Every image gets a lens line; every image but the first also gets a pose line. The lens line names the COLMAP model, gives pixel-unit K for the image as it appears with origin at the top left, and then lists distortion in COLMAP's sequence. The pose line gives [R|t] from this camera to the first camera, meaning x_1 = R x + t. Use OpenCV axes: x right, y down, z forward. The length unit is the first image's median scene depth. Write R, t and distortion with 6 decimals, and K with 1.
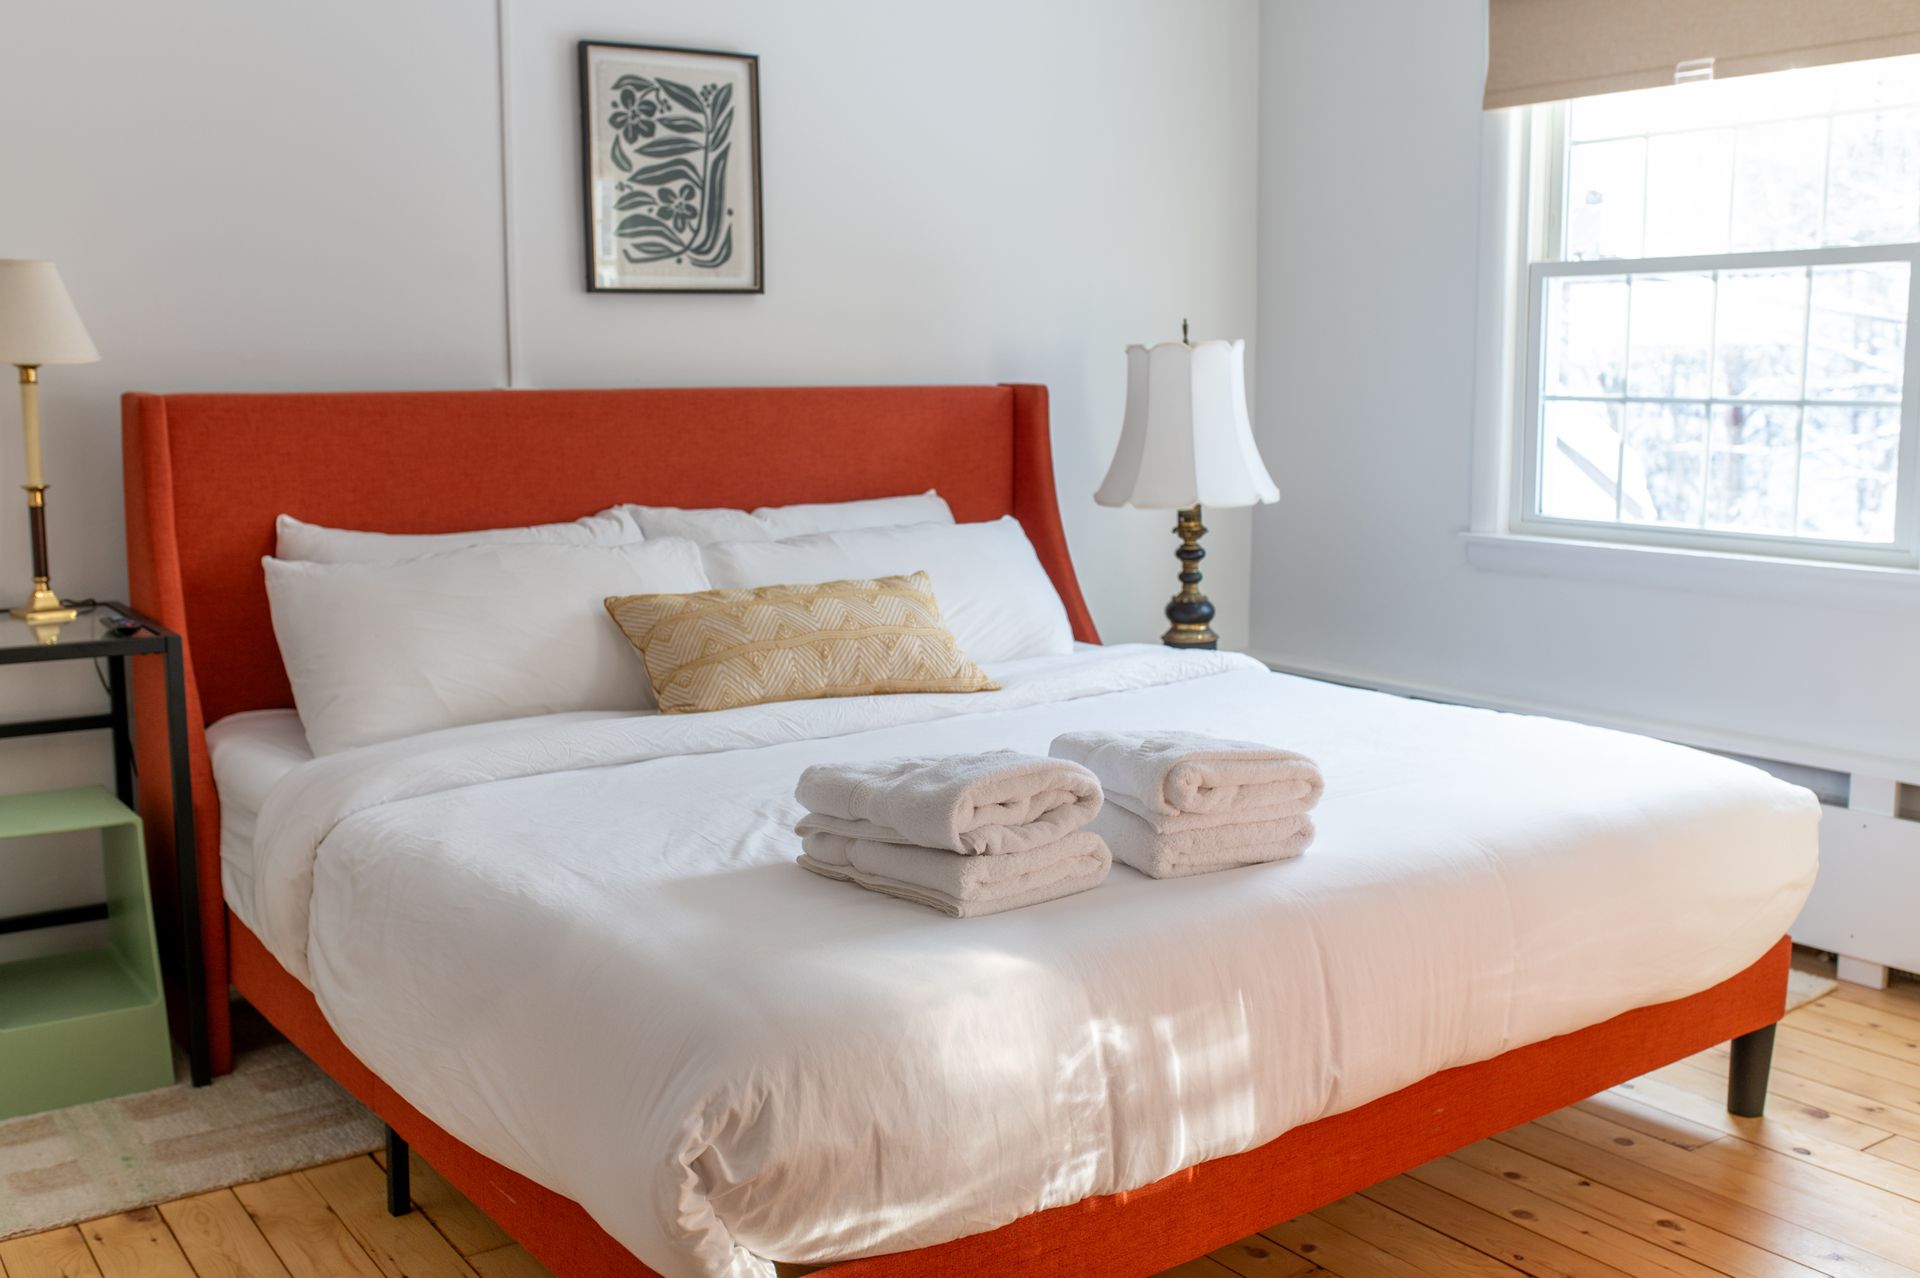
lens RADIAL K [[1896.4, 0, 960.0], [0, 1896.4, 639.0], [0, 0, 1]] dist [-0.045960, 0.027964]
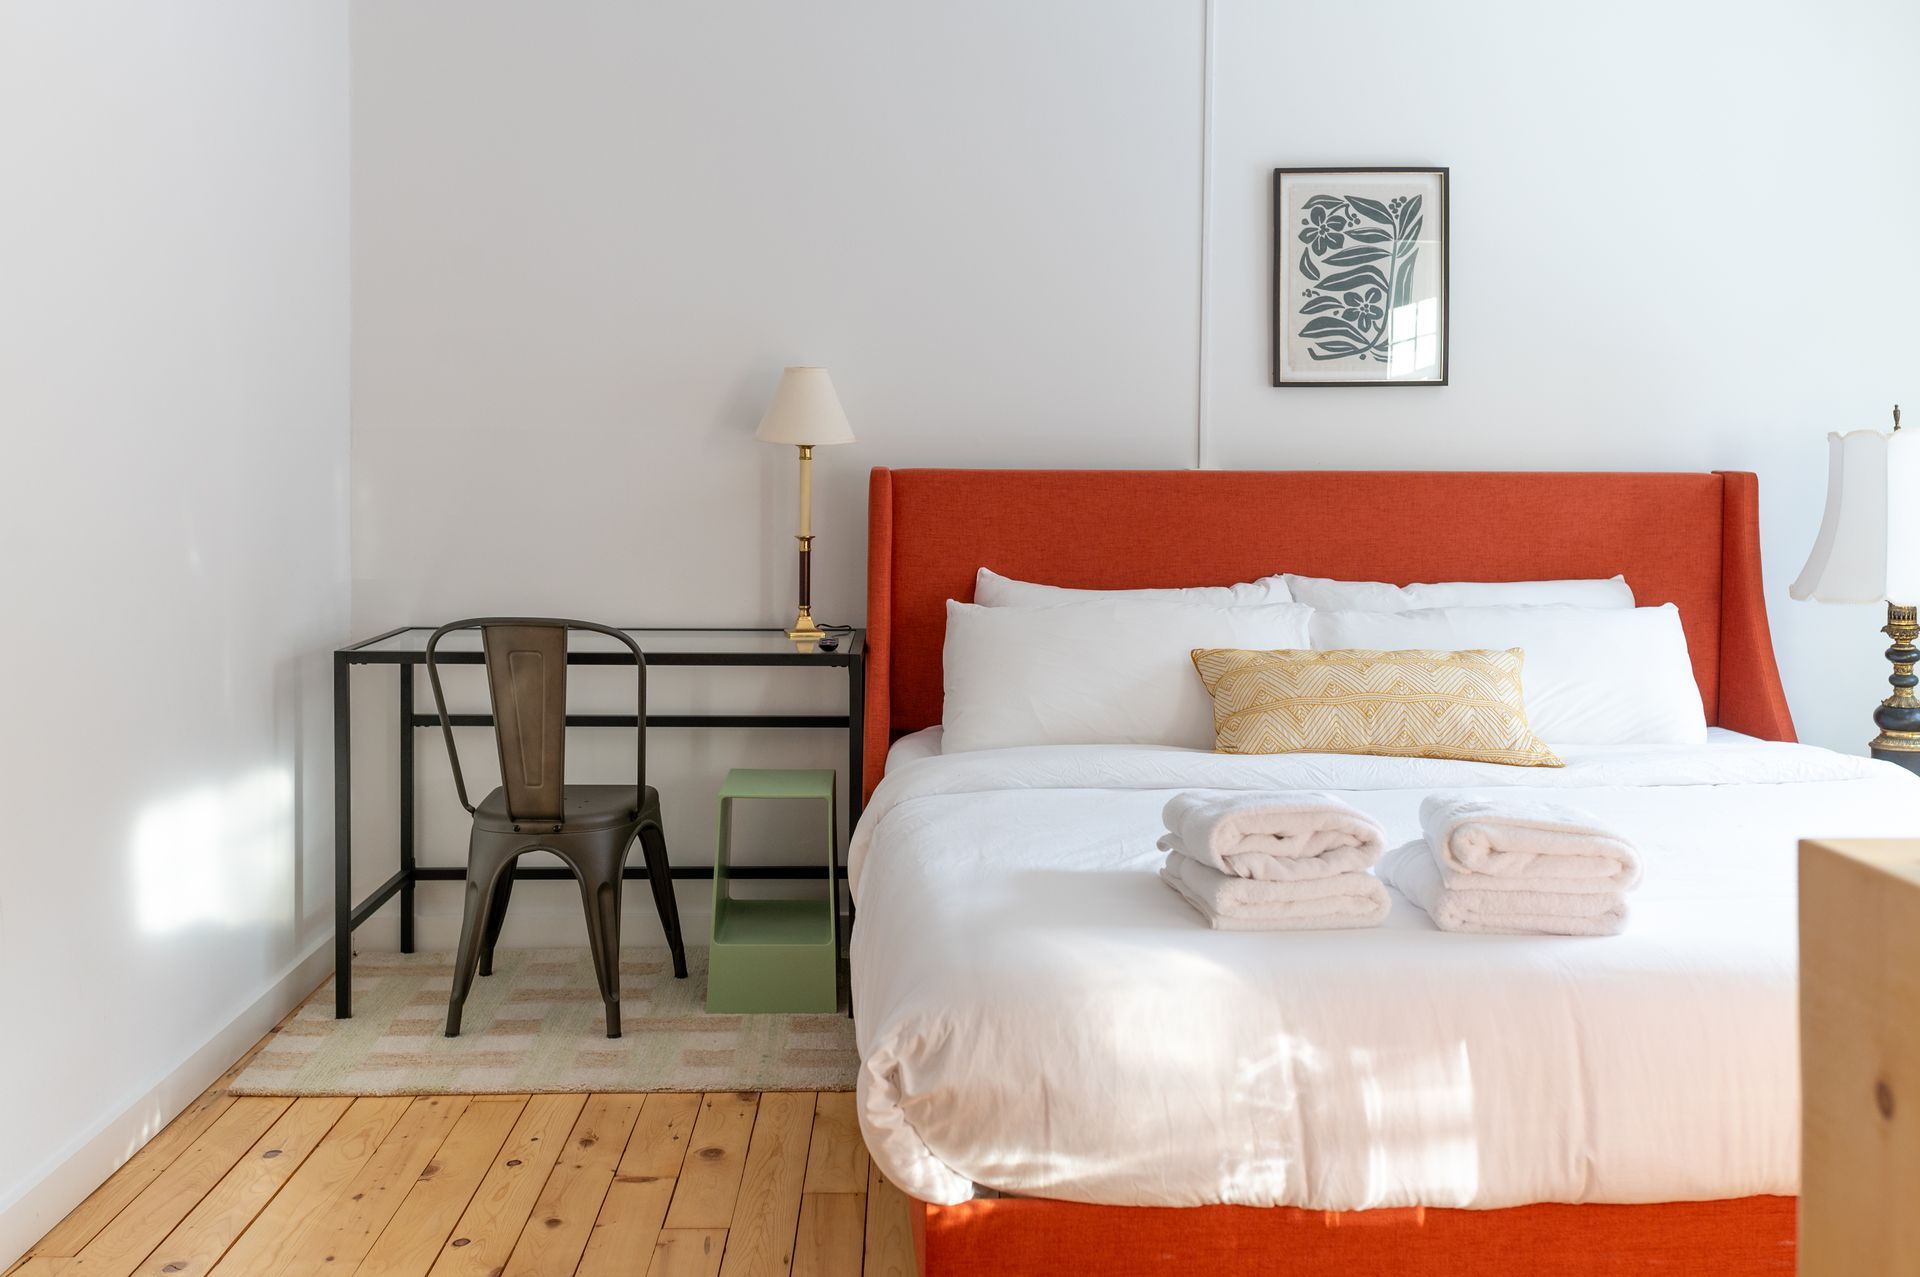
lens RADIAL K [[1849.5, 0, 959.3], [0, 1849.5, 529.4], [0, 0, 1]] dist [0.062861, -0.006234]
pose [[0.838080, 0.029185, -0.544767, 0.370942], [-0.084575, 0.993446, -0.076889, 0.005410], [0.538952, 0.110513, 0.835055, -0.033519]]
